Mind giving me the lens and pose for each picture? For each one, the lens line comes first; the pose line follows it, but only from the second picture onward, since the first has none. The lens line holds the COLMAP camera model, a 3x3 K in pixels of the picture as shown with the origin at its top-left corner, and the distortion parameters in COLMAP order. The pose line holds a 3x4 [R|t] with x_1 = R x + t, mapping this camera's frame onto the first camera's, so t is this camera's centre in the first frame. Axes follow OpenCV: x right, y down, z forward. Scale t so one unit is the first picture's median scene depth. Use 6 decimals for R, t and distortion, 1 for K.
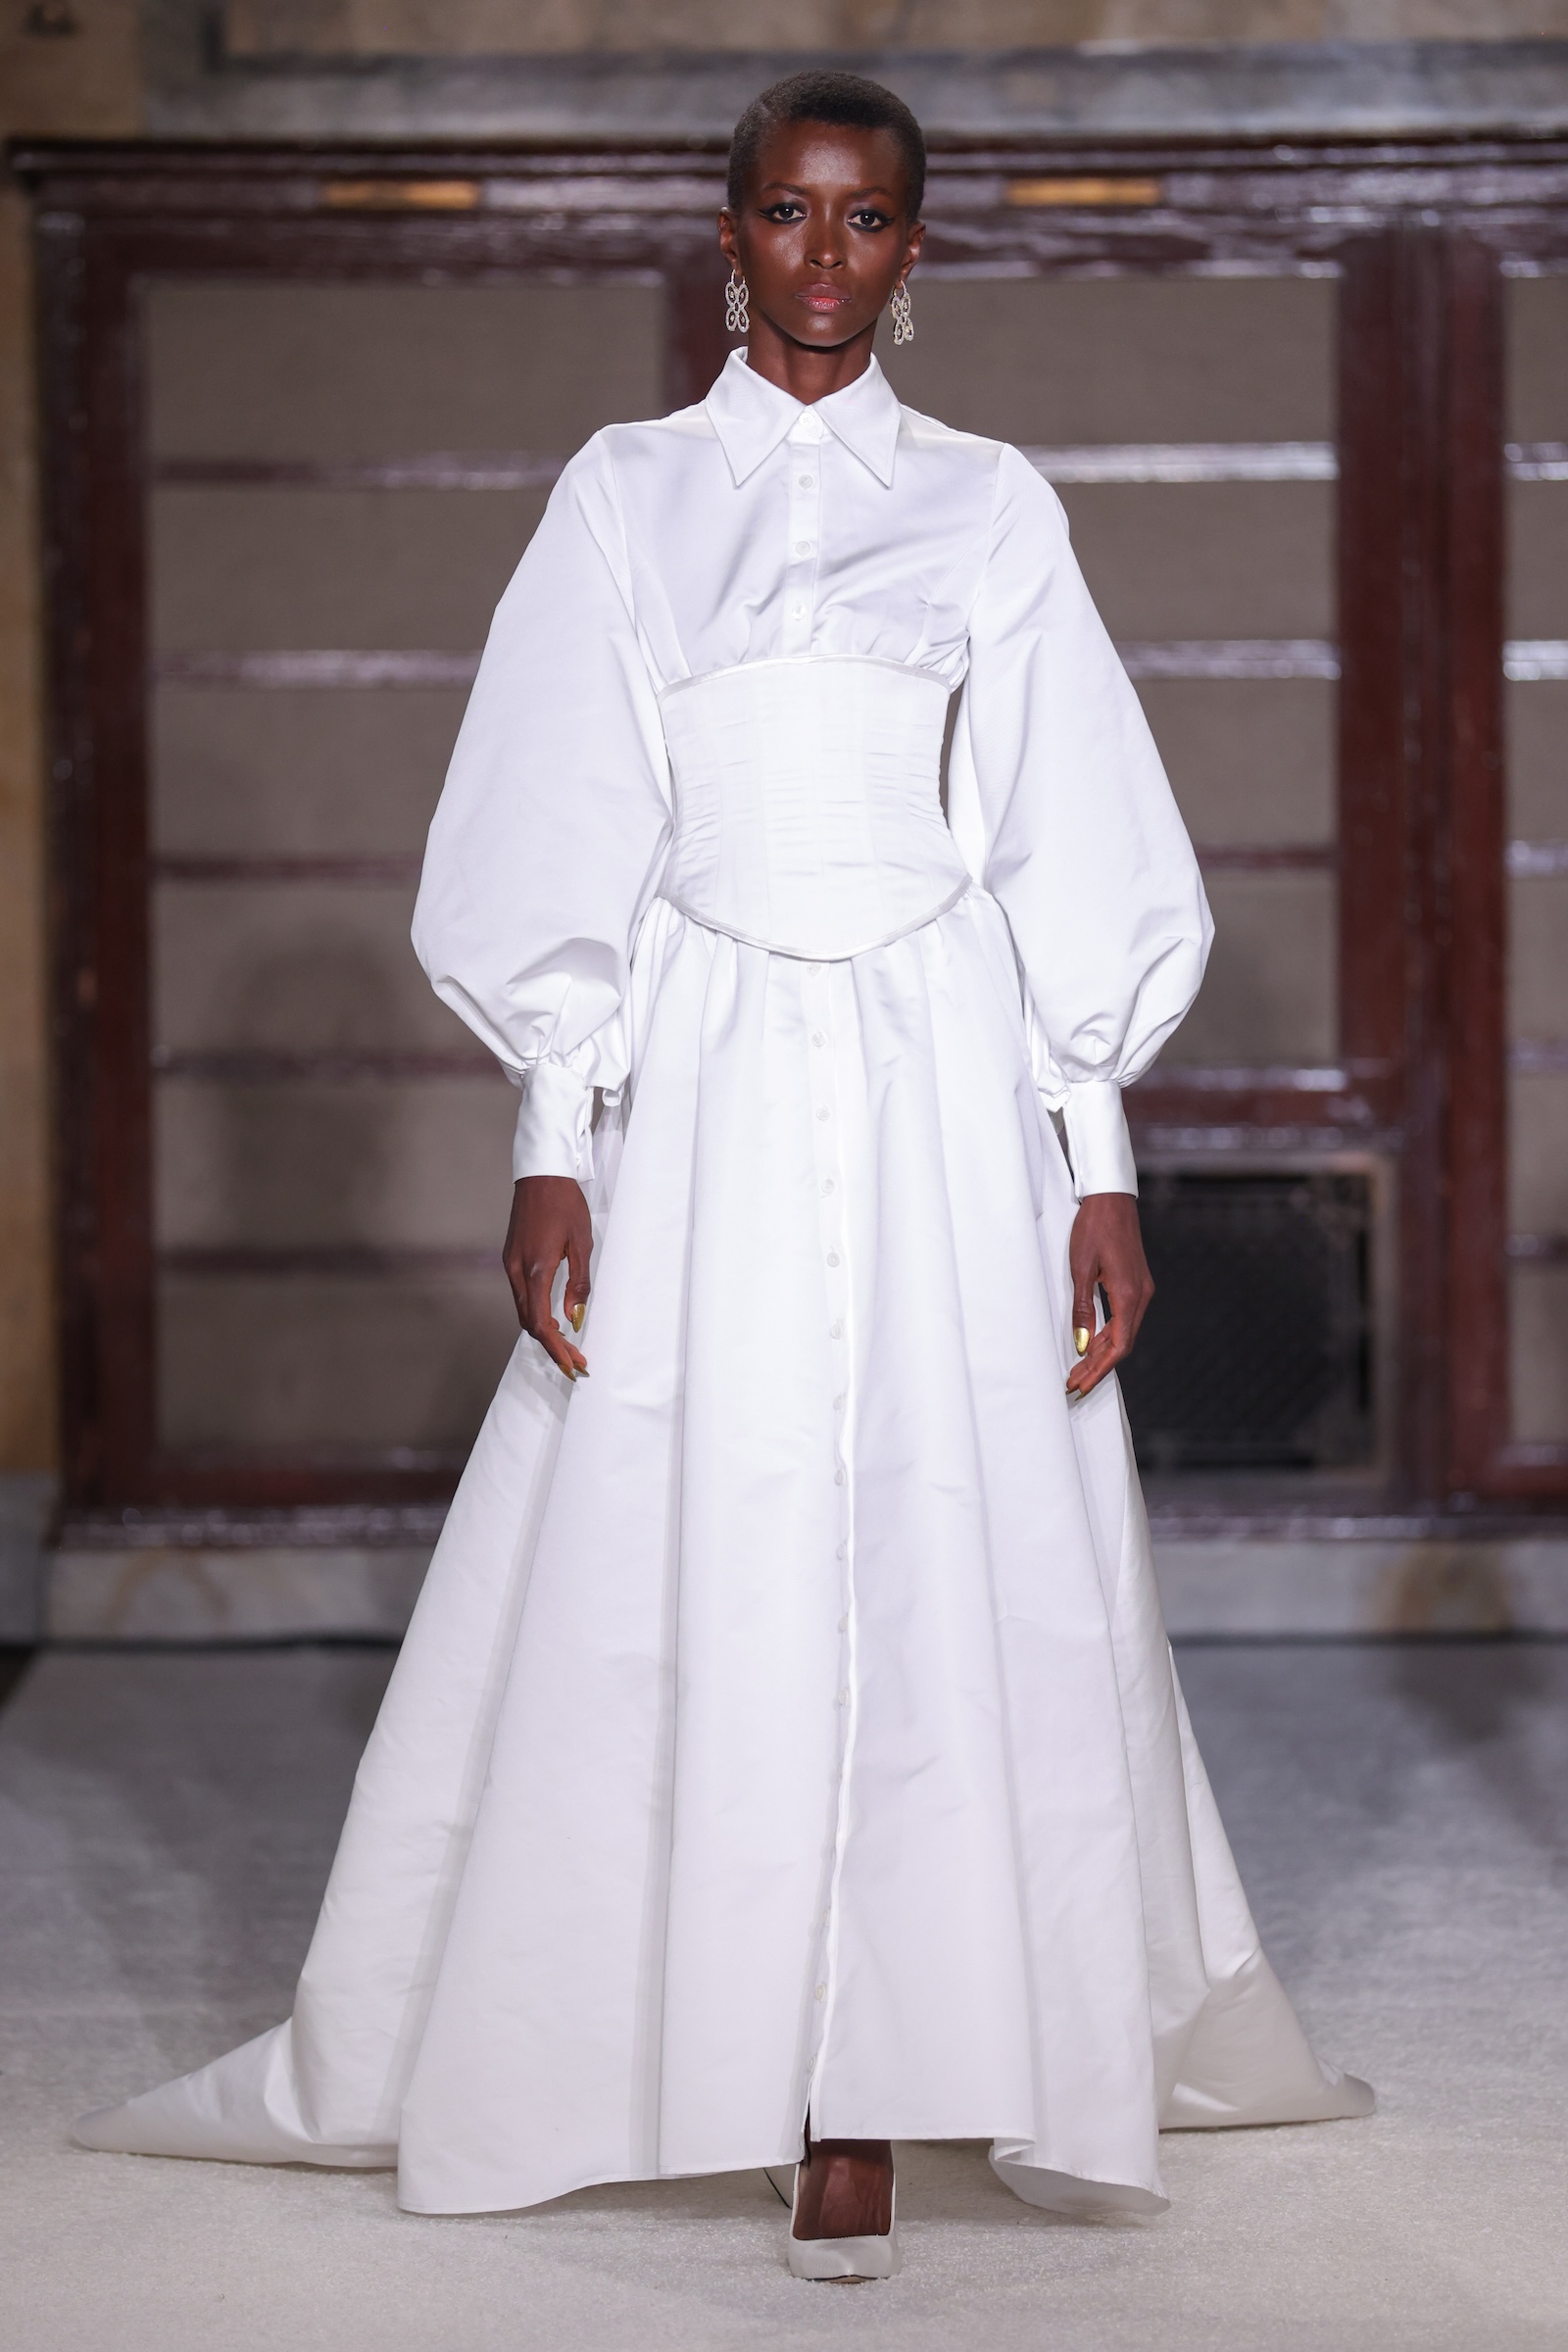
lens RADIAL K [[8323.9, 0, 789.3], [0, 8323.9, 1177.2], [0, 0, 1]] dist [0.890218, 0.000000]
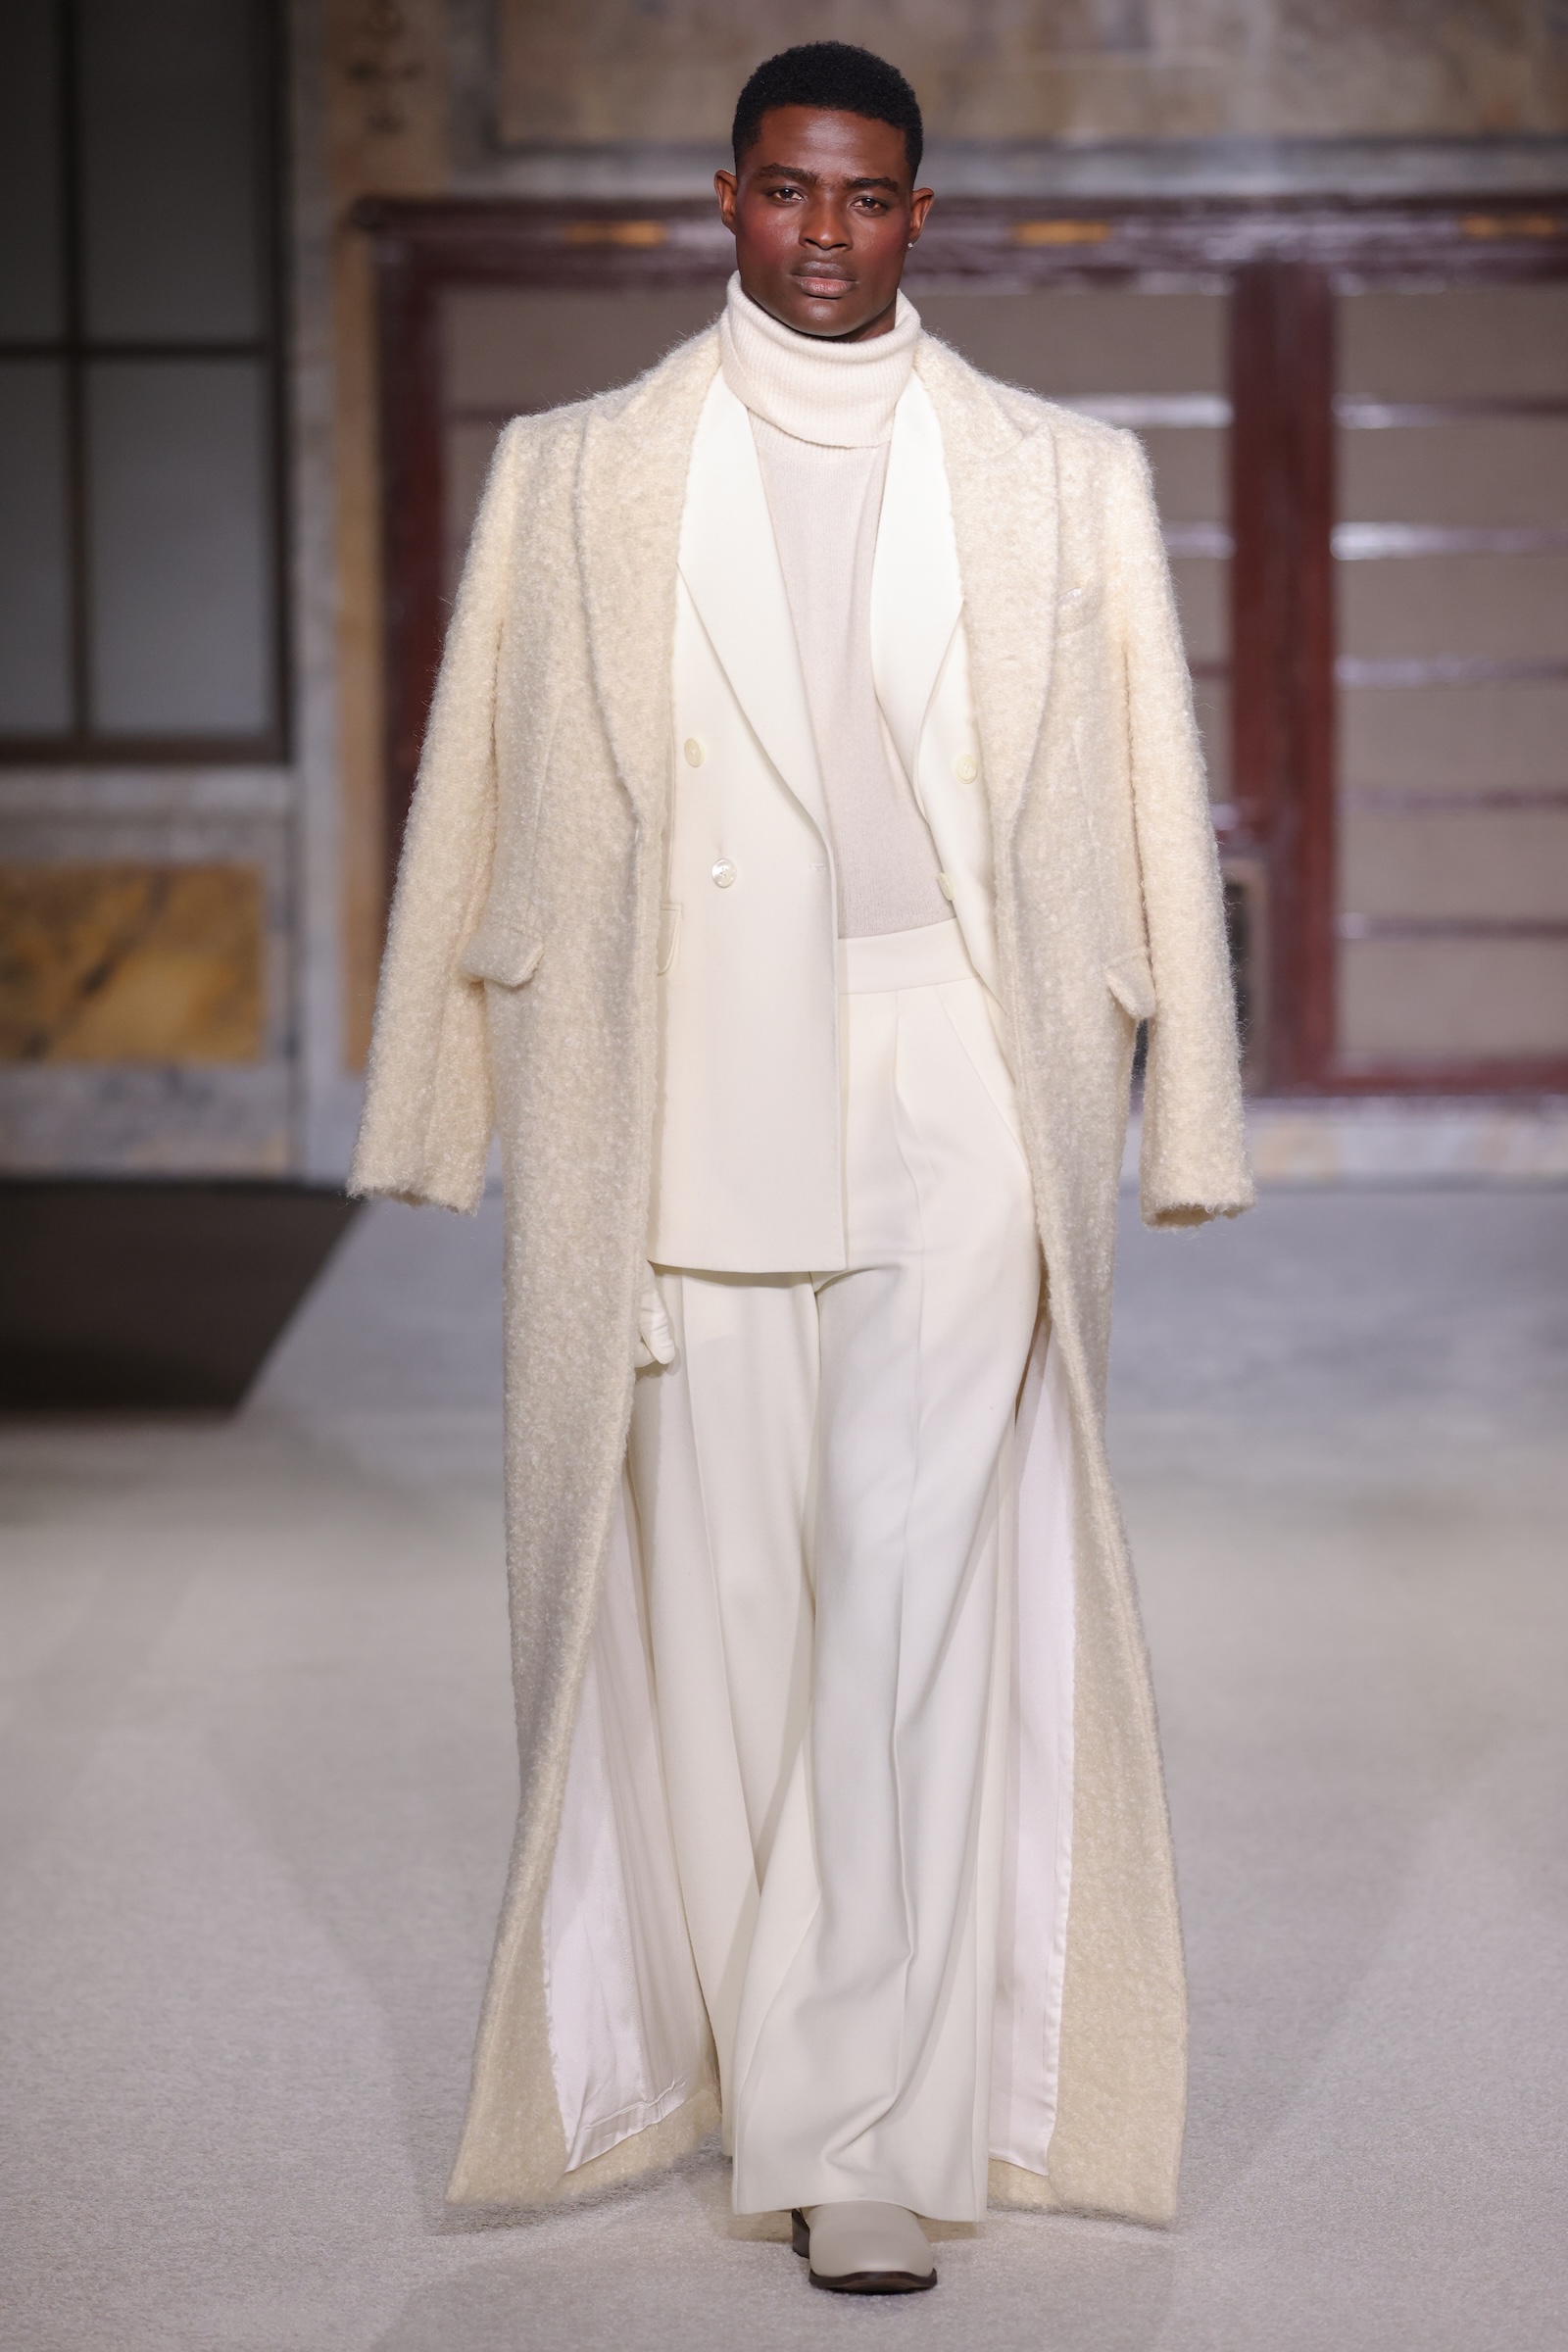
lens RADIAL K [[11985.6, 0, 838.1], [0, 11985.6, 1159.5], [0, 0, 1]] dist [2.170486, 0.000000]
pose [[0.999897, 0.001805, 0.014222, -0.036332], [-0.001397, 0.999590, -0.028583, 0.113229], [-0.014268, 0.028561, 0.999490, -1.187659]]
